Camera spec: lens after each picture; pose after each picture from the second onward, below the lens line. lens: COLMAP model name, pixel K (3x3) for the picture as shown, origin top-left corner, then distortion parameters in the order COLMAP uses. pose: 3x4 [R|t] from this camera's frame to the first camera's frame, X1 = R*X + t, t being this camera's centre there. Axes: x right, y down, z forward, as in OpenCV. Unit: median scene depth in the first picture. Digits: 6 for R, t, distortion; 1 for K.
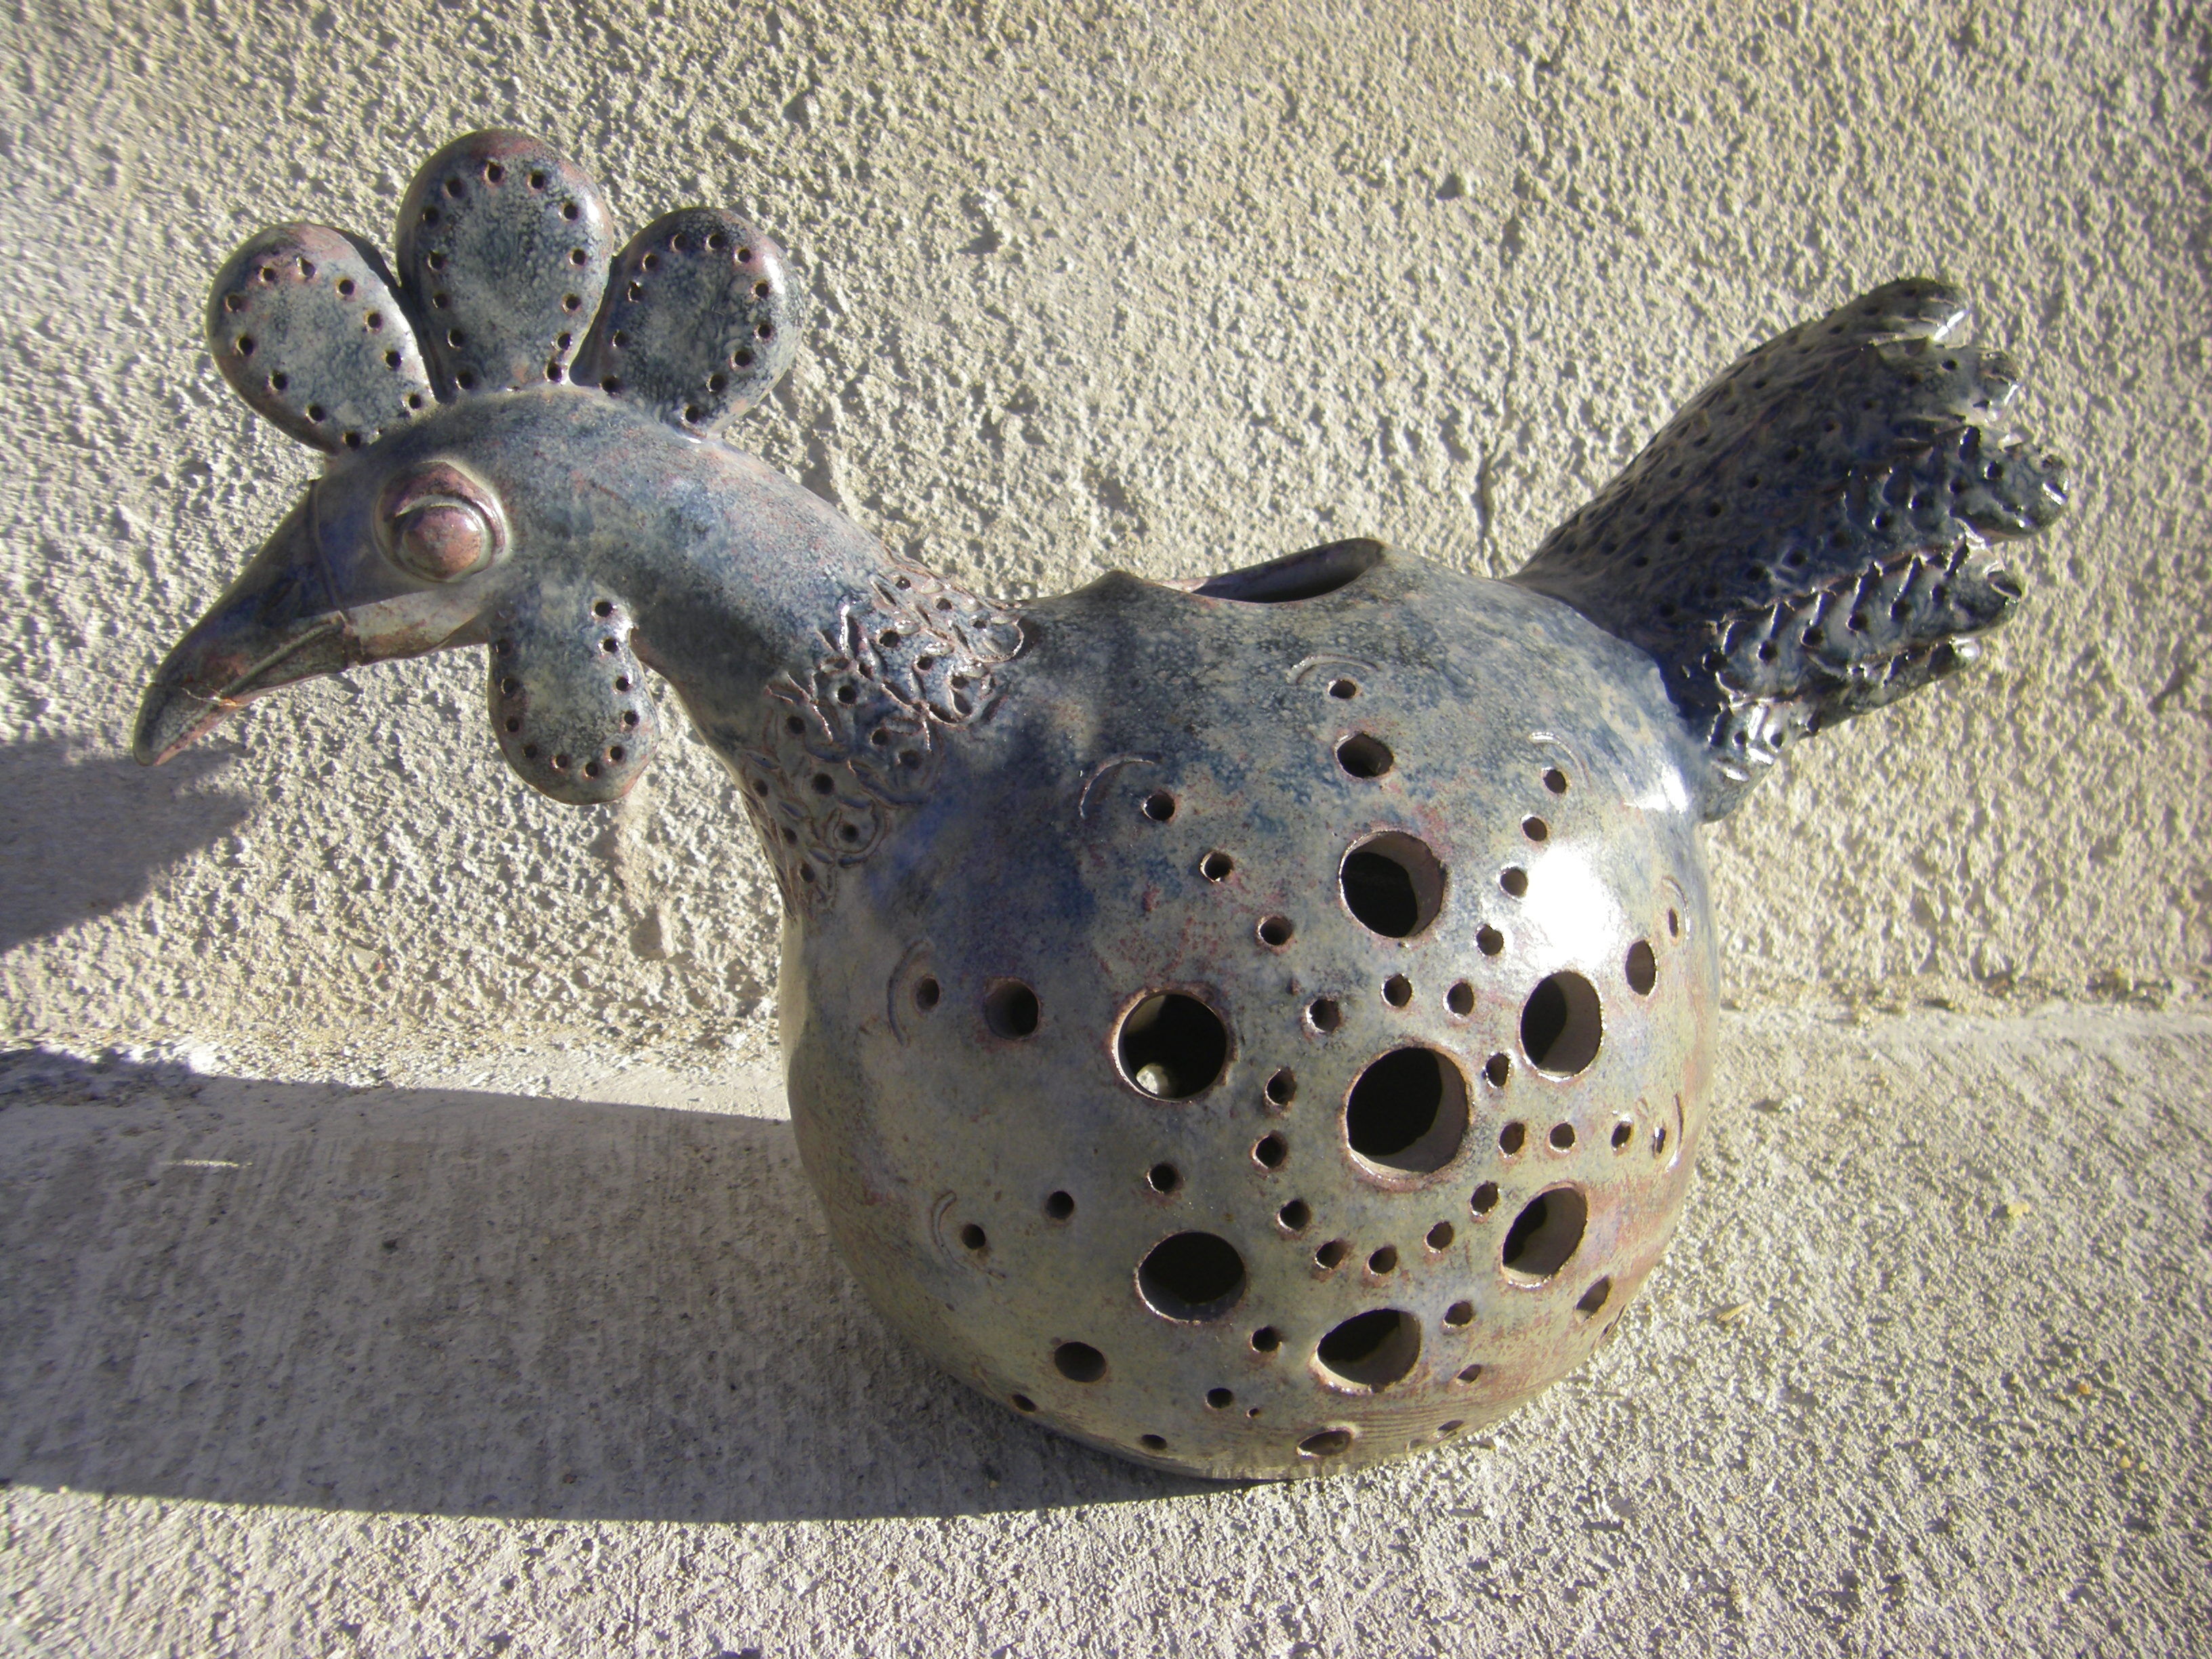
lens RADIAL K [[2483.6, 0, 1106.0], [0, 2483.6, 829.5], [0, 0, 1]] dist [-0.212169, 0.263845]
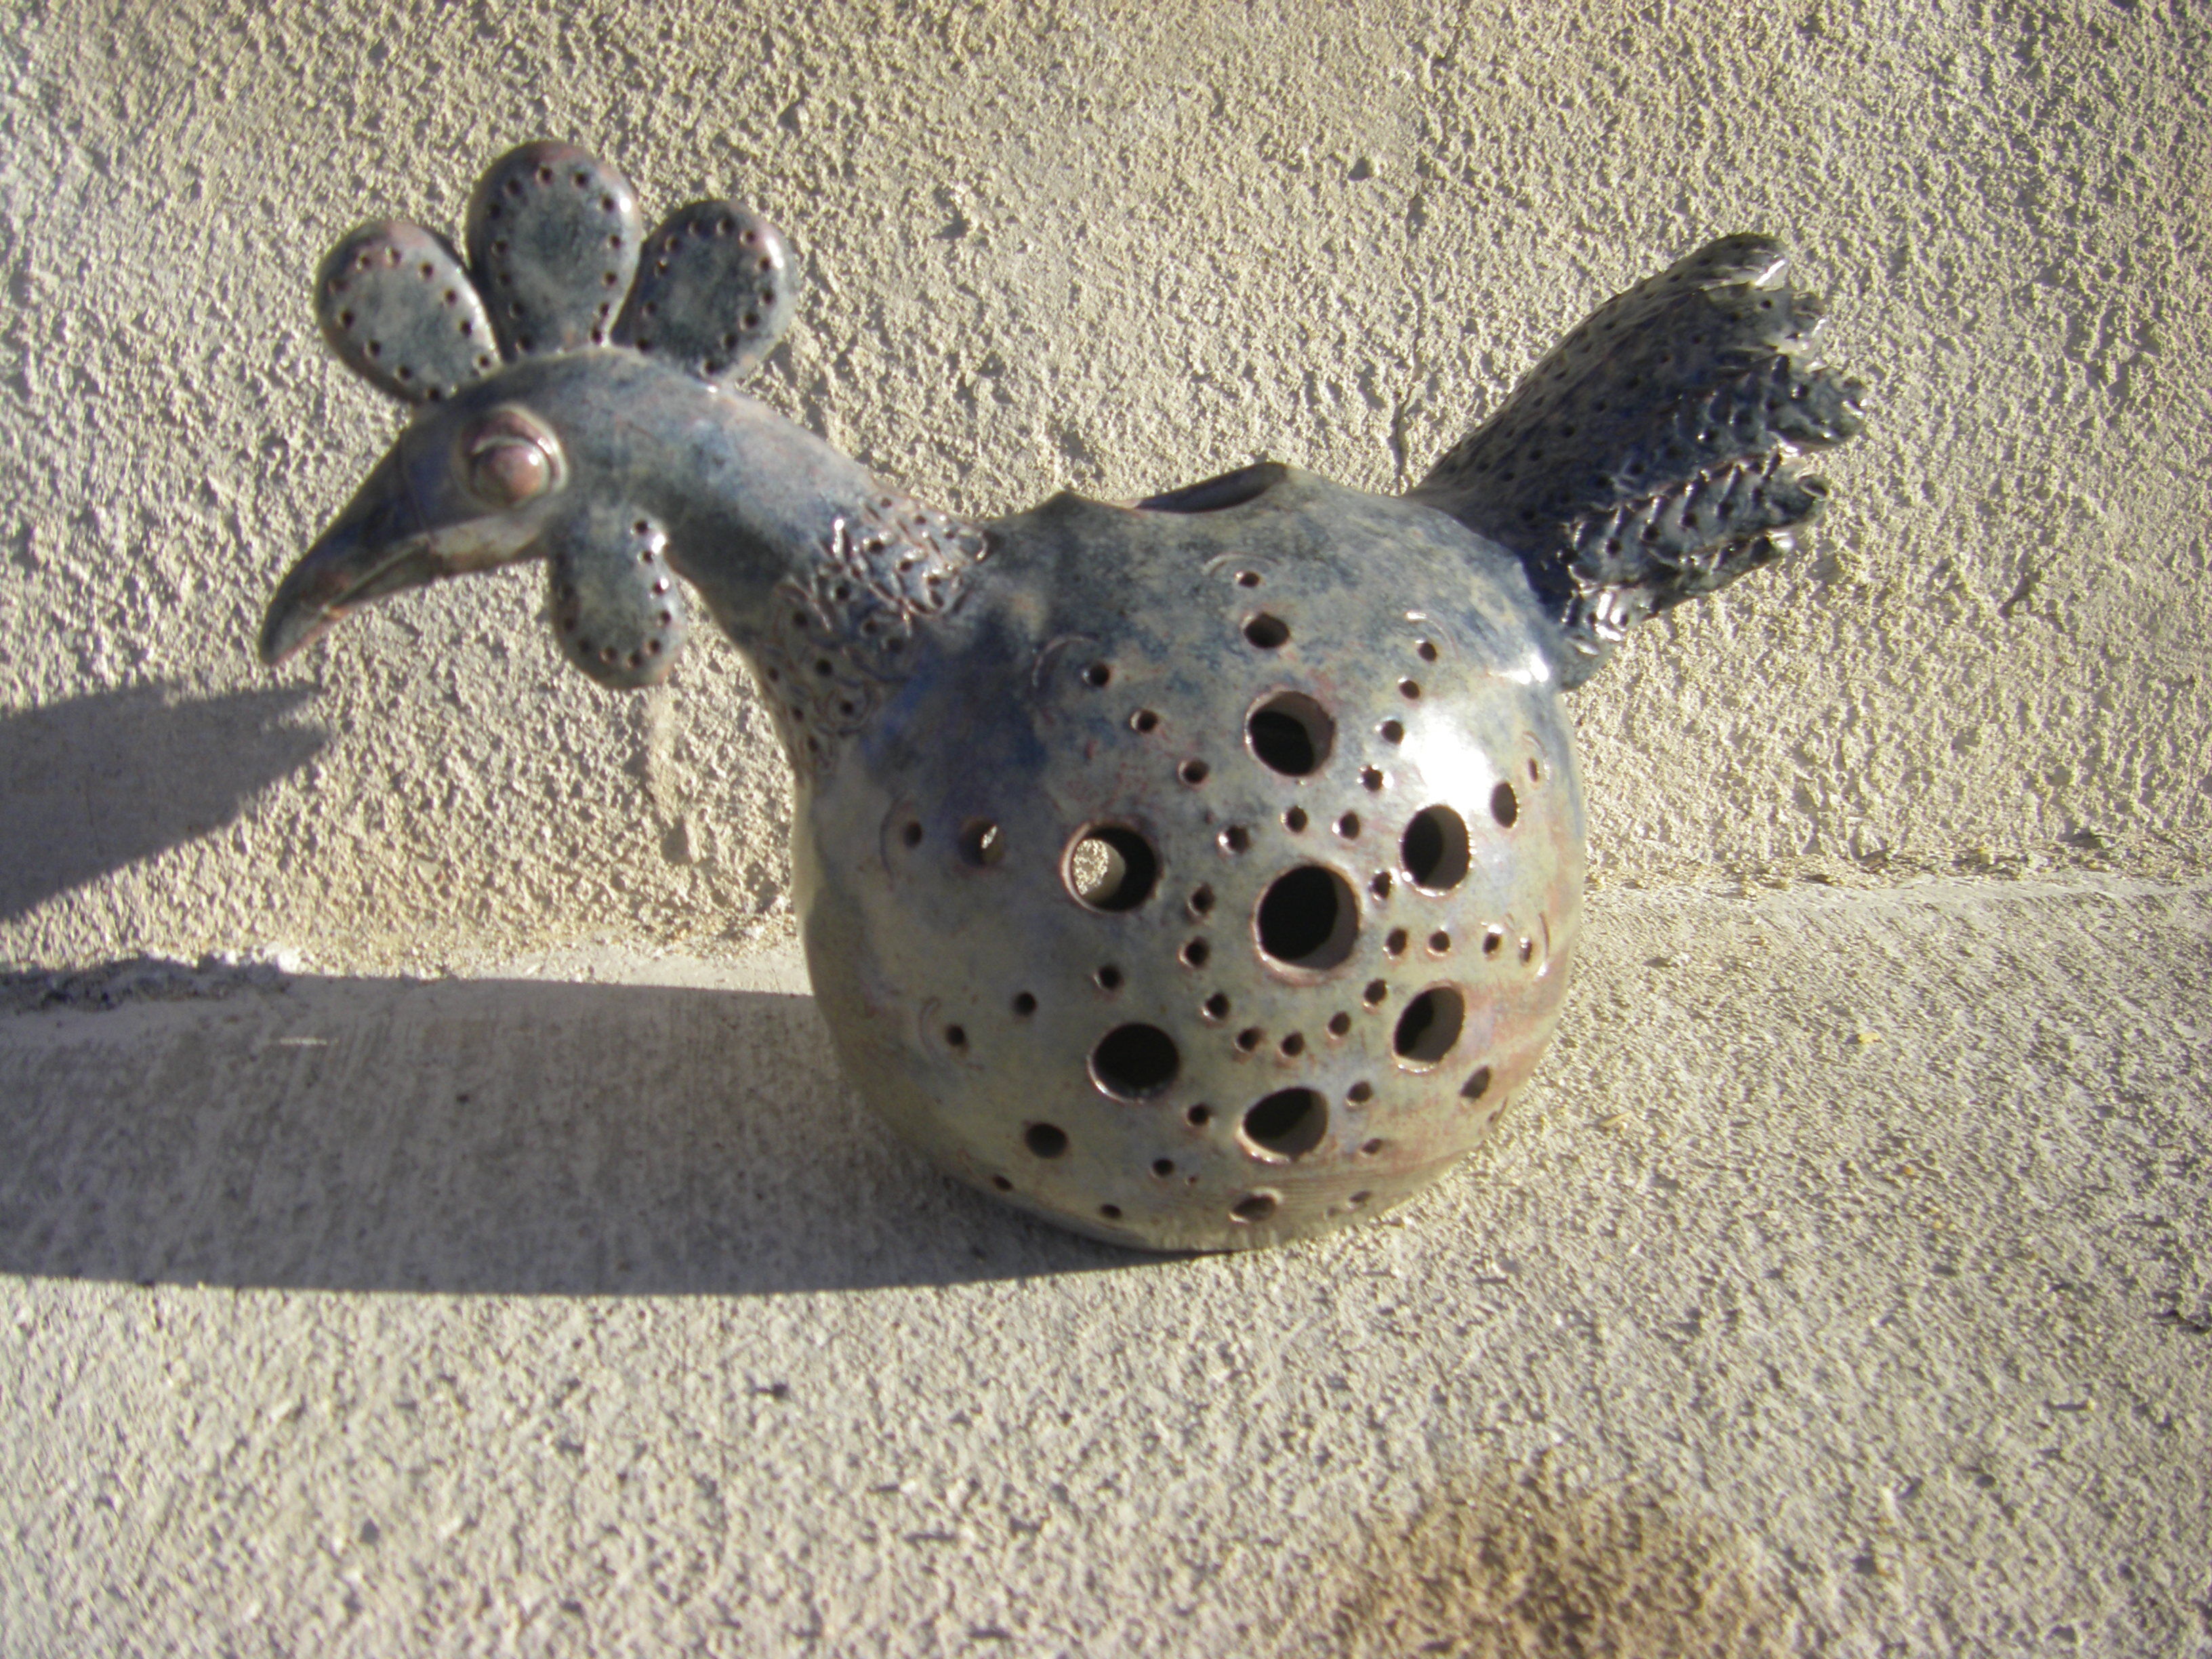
lens RADIAL K [[2498.2, 0, 1106.0], [0, 2498.2, 829.5], [0, 0, 1]] dist [-0.236716, 0.378412]
pose [[0.999669, -0.025191, -0.005260, 0.020202], [0.025181, 0.999681, -0.001882, 0.046598], [0.005306, 0.001749, 0.999984, -0.155315]]
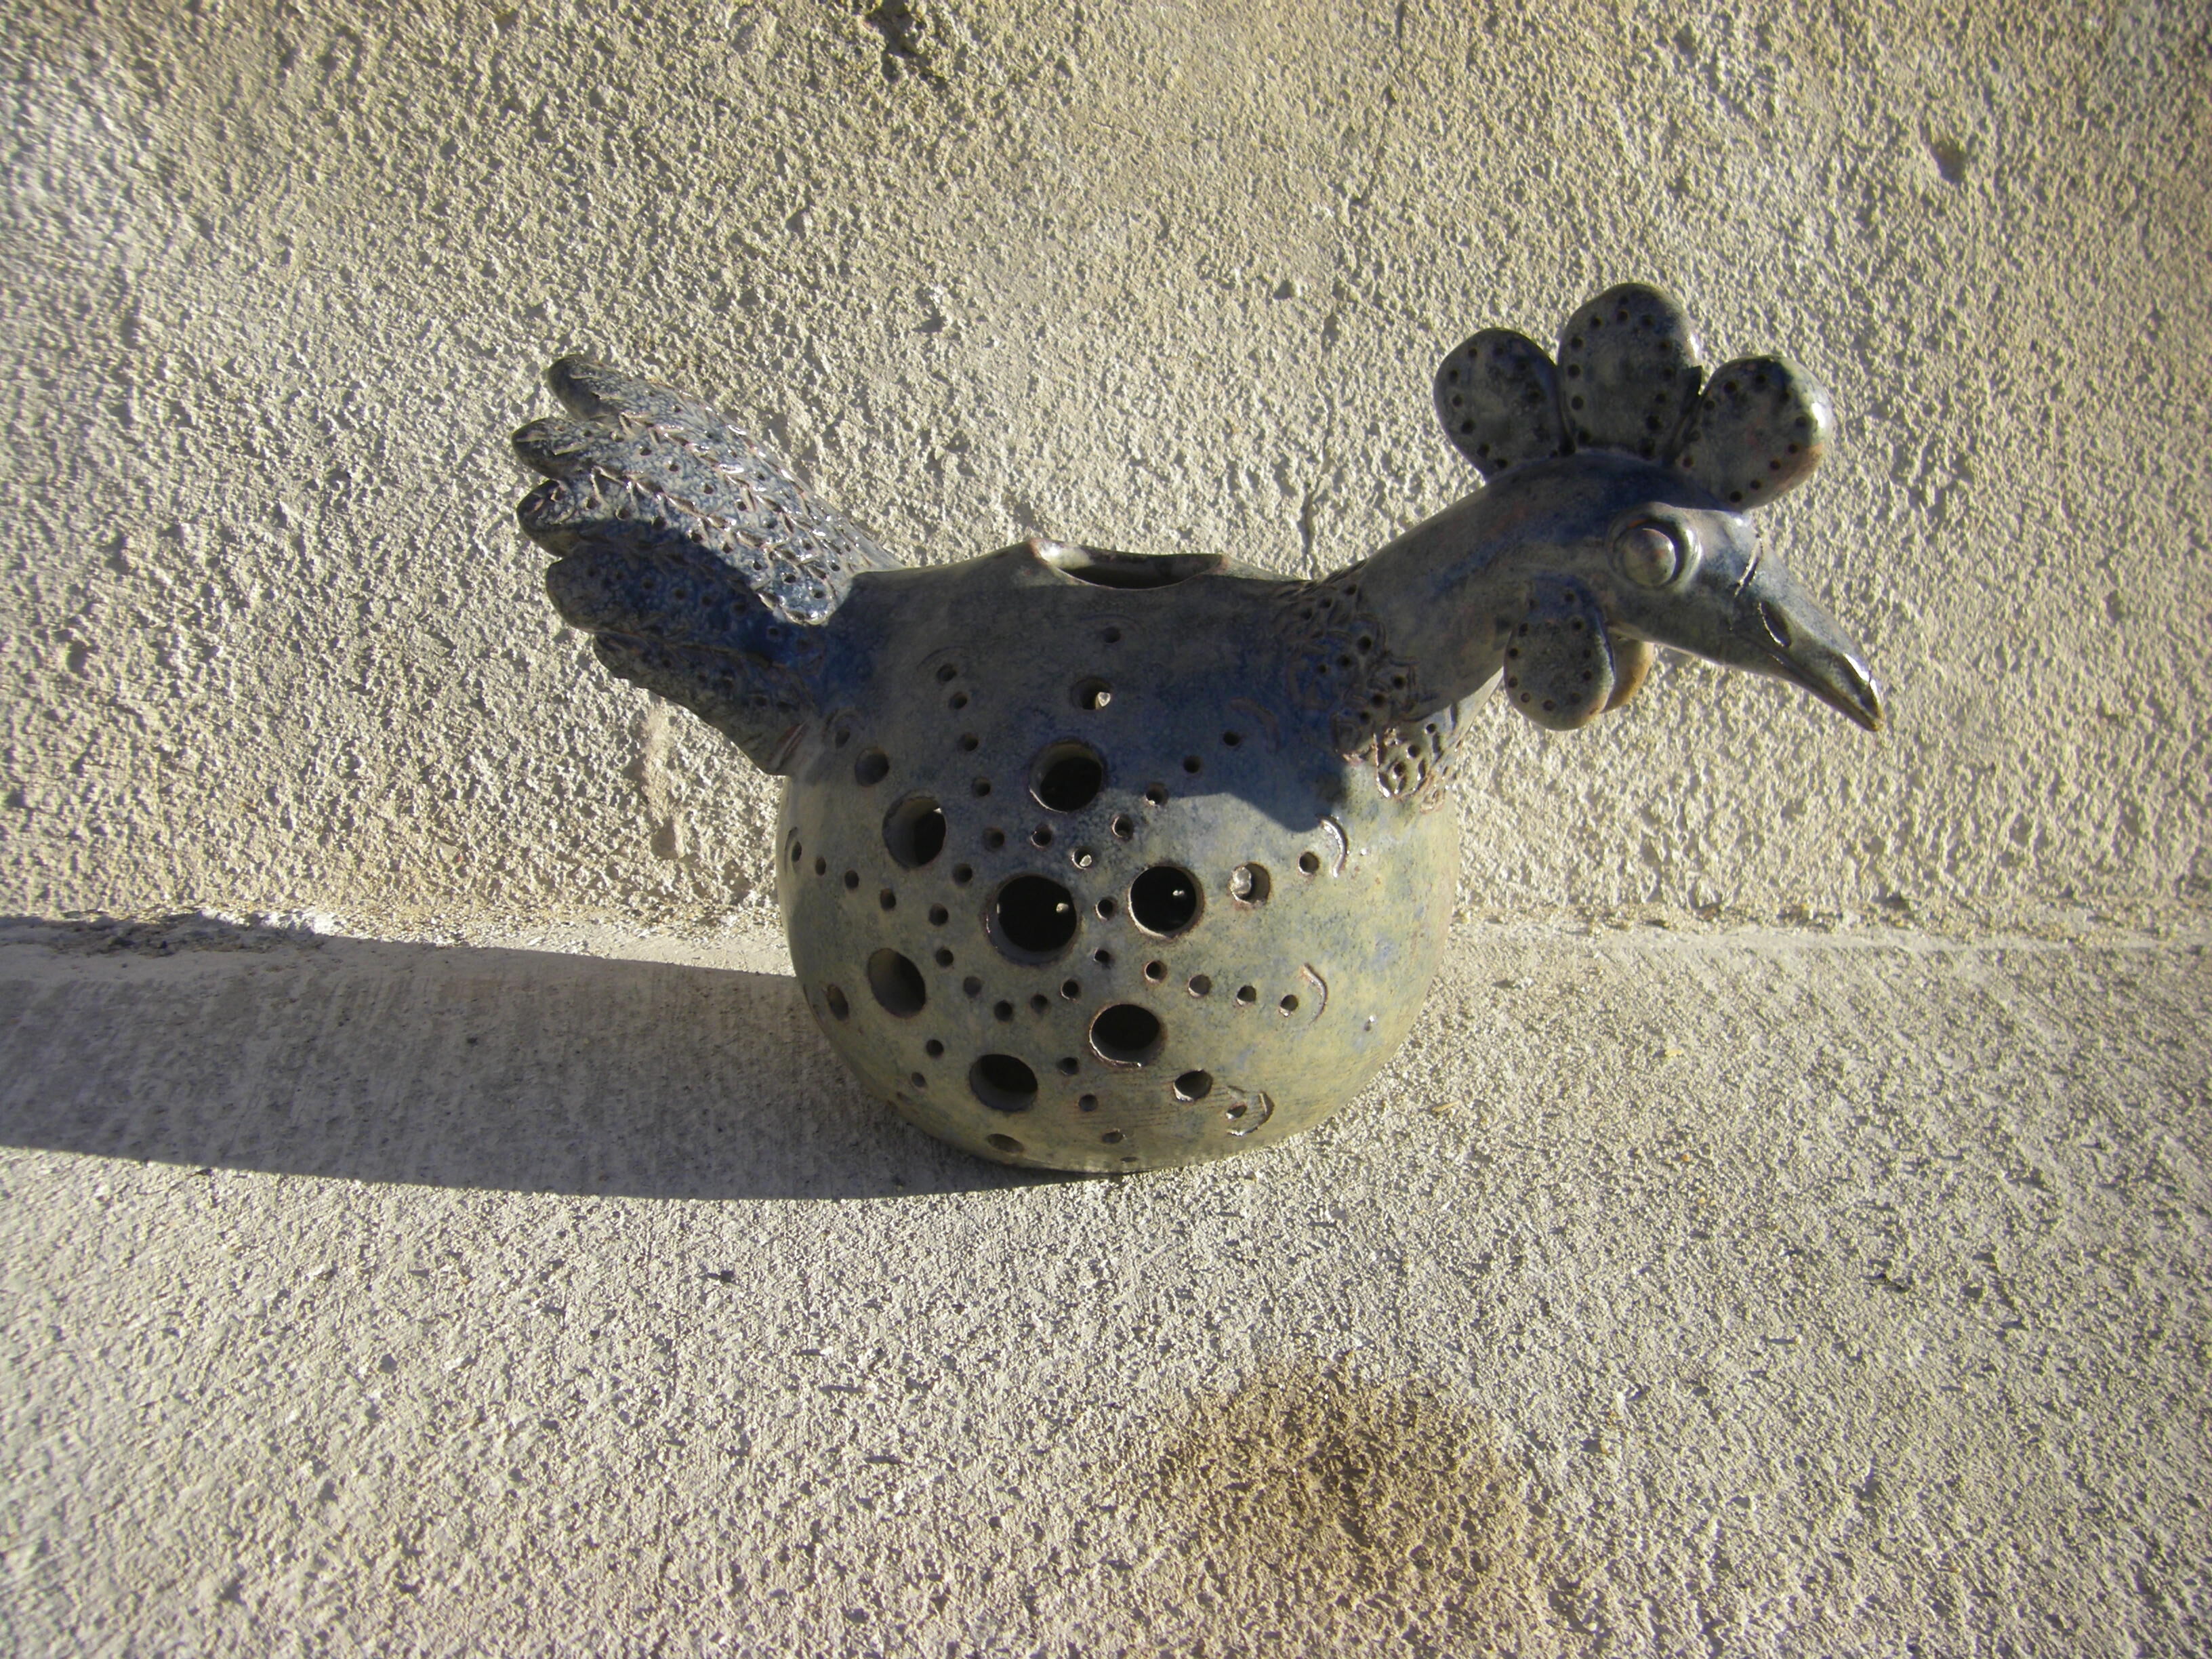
lens RADIAL K [[2501.0, 0, 1106.0], [0, 2501.0, 829.5], [0, 0, 1]] dist [-0.262537, 0.518671]
pose [[0.999653, 0.026299, 0.001440, 0.050554], [-0.026248, 0.999257, -0.028206, 0.072860], [-0.002181, 0.028159, 0.999601, -0.344981]]
